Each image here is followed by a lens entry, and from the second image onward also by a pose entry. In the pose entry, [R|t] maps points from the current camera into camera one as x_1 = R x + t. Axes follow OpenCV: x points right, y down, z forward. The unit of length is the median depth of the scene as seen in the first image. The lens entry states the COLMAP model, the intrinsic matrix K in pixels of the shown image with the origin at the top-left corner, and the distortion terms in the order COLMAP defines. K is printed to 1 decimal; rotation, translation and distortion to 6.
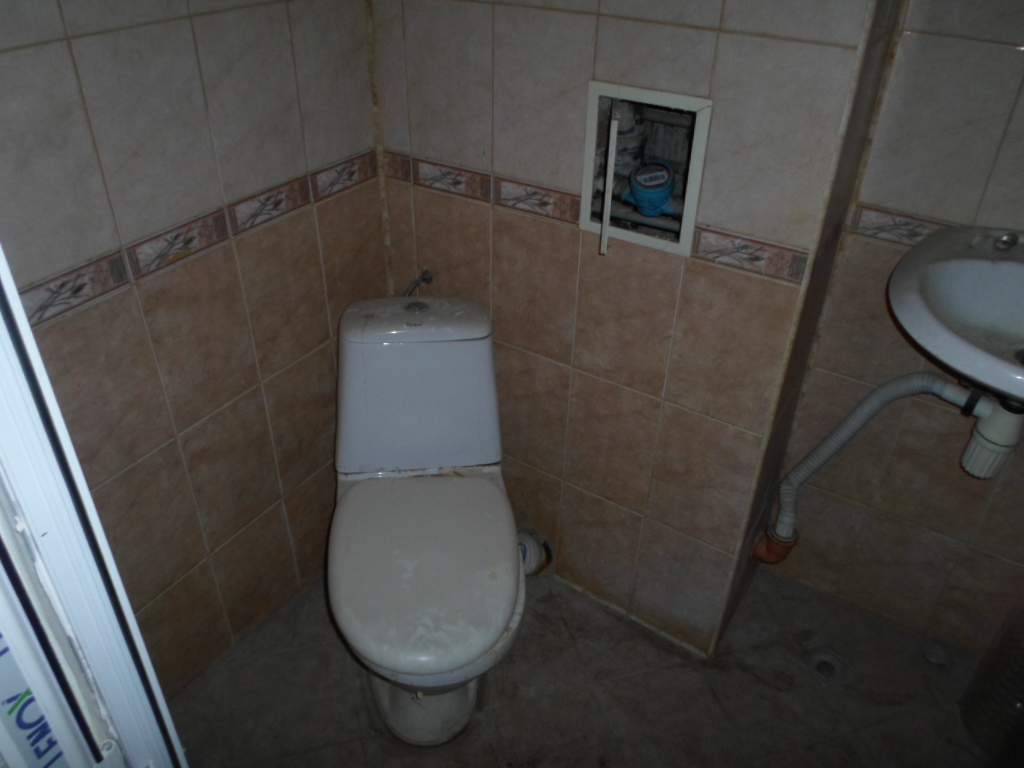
lens RADIAL K [[815.6, 0, 512.0], [0, 815.6, 384.0], [0, 0, 1]] dist [-0.056279, 0.002600]
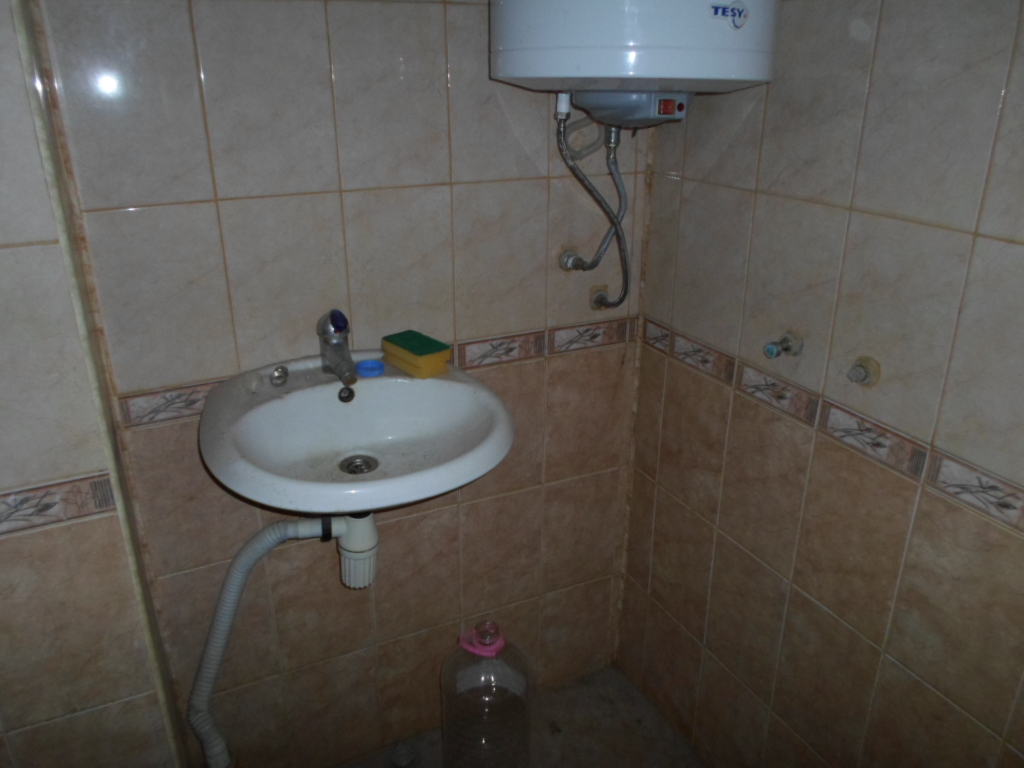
lens RADIAL K [[782.8, 0, 511.7], [0, 782.8, 367.3], [0, 0, 1]] dist [-0.012037, -0.003955]
pose [[0.530076, -0.326925, 0.782393, -0.007697], [0.478914, 0.876860, 0.041932, -0.082689], [-0.699758, 0.352472, 0.621371, 0.149486]]
